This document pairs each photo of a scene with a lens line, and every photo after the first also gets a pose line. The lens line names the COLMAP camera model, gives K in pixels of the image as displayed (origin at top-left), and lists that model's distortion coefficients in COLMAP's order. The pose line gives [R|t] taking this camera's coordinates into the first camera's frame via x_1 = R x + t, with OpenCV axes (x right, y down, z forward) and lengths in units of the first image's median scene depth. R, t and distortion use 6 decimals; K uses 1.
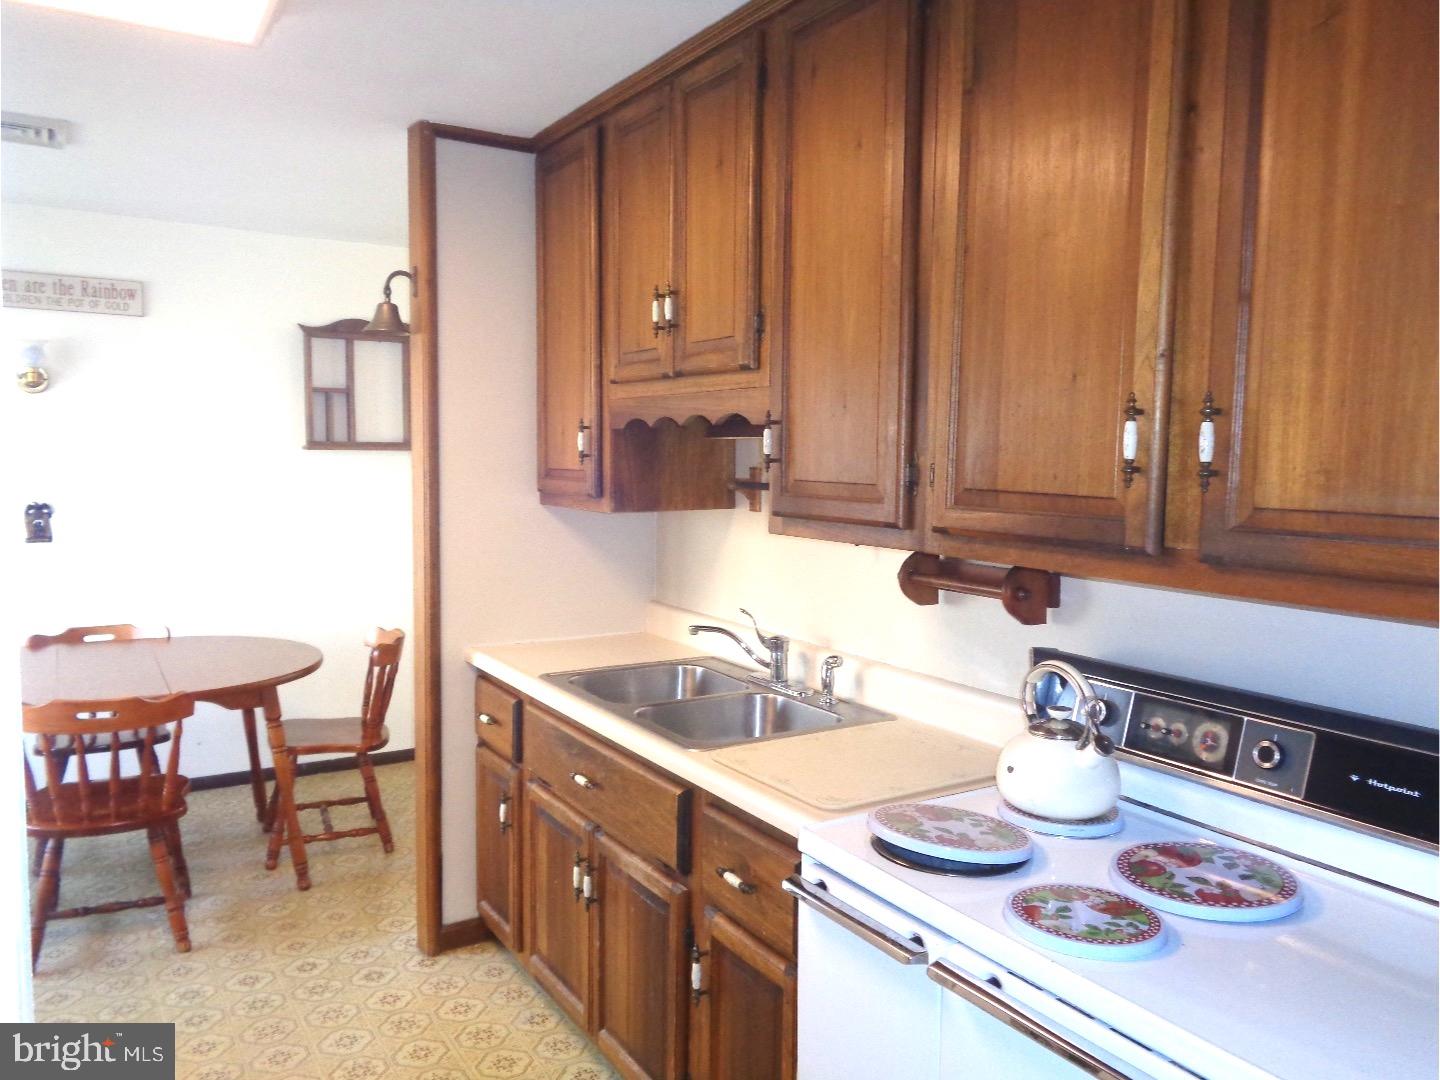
lens RADIAL K [[1083.2, 0, 728.4], [0, 1083.2, 541.5], [0, 0, 1]] dist [0.006916, 0.007759]
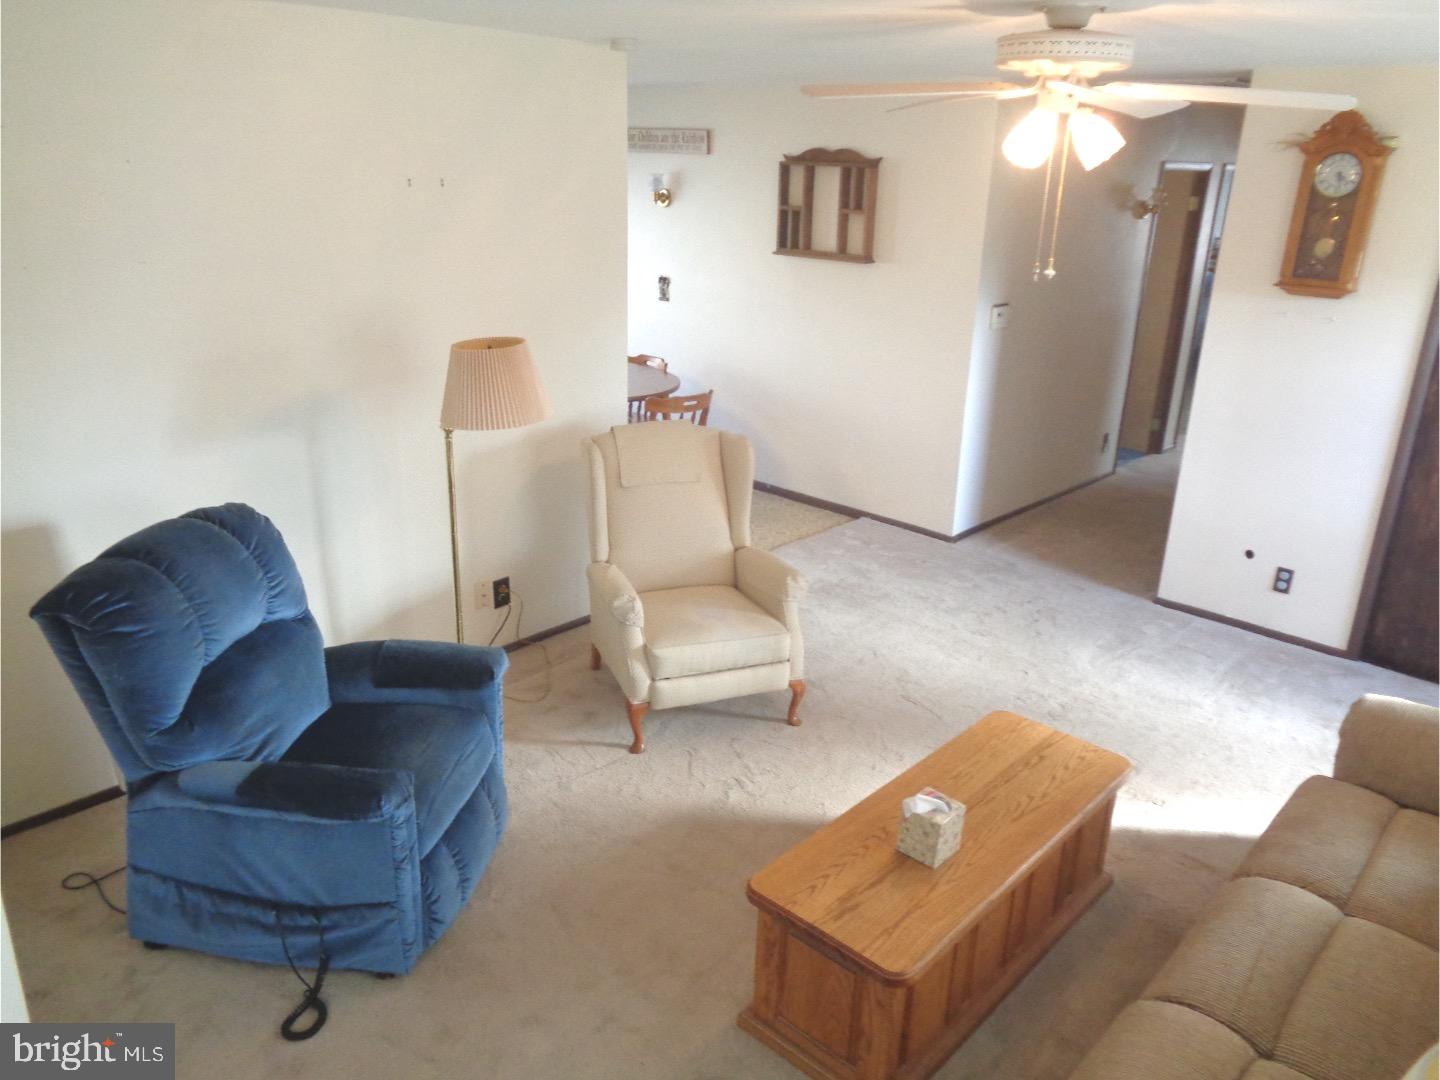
lens RADIAL K [[1083.2, 0, 728.4], [0, 1083.2, 541.5], [0, 0, 1]] dist [0.006916, 0.007759]
pose [[0.279114, 0.319664, -0.905489, 1.001002], [-0.107565, 0.947438, 0.301316, -0.159714], [0.954215, 0.013297, 0.298827, 0.607934]]
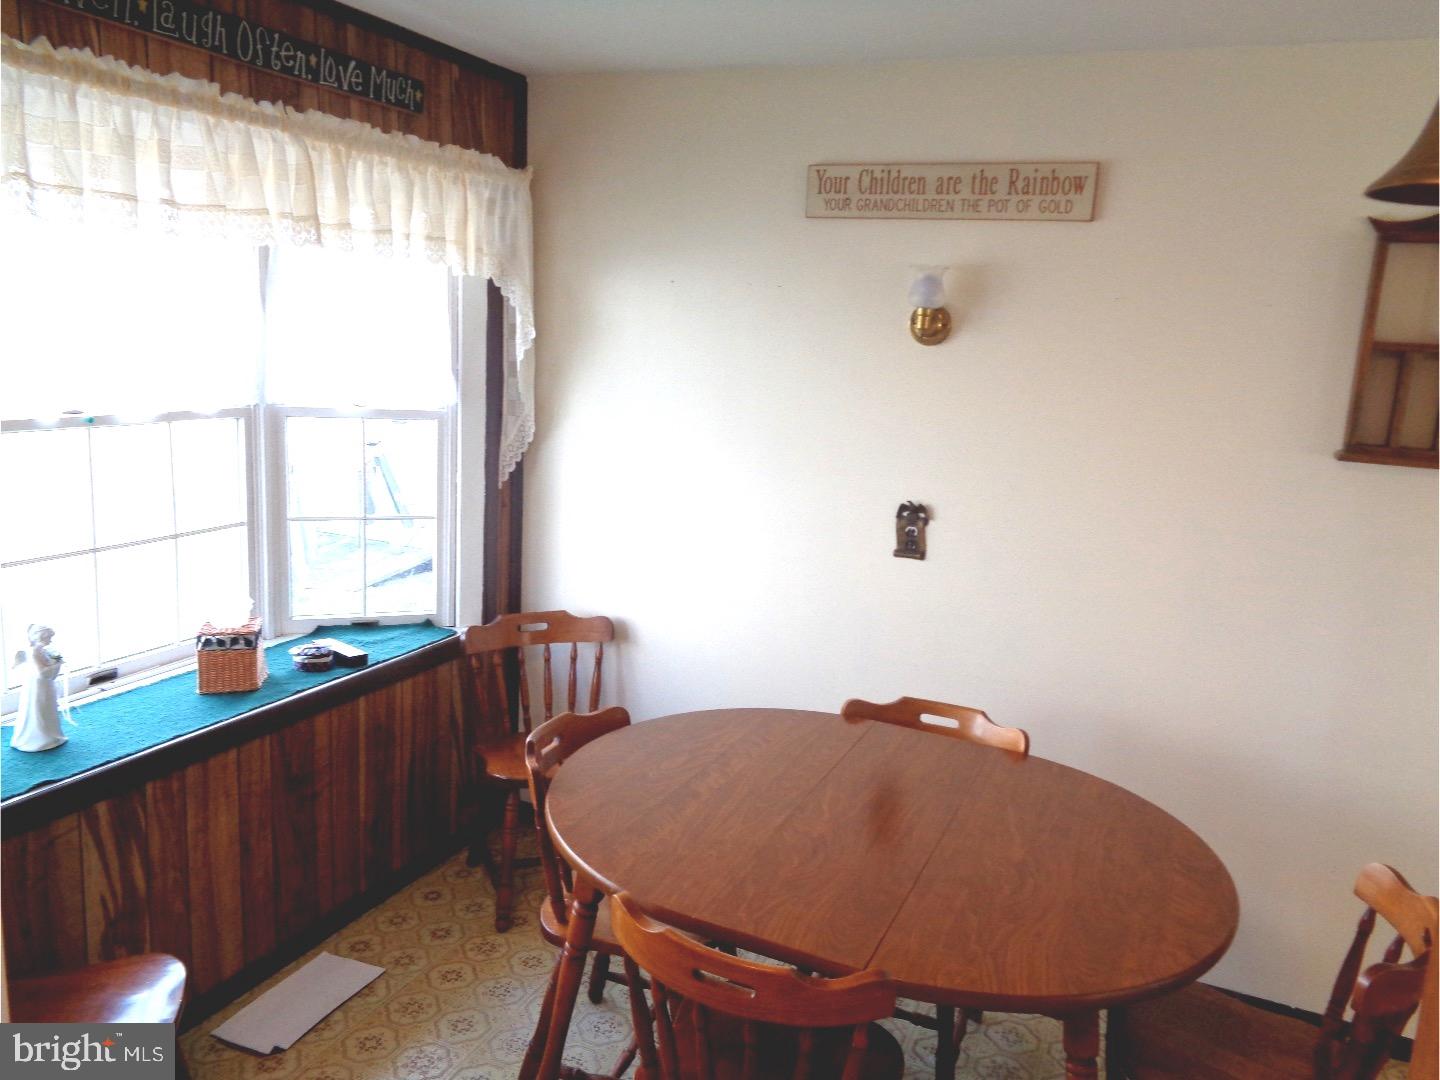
lens RADIAL K [[1083.2, 0, 728.4], [0, 1083.2, 541.5], [0, 0, 1]] dist [0.006916, 0.007759]
pose [[0.565202, 0.178847, -0.805333, -0.135870], [-0.117180, 0.983723, 0.136225, -0.091889], [0.816588, 0.017374, 0.576959, 0.499417]]
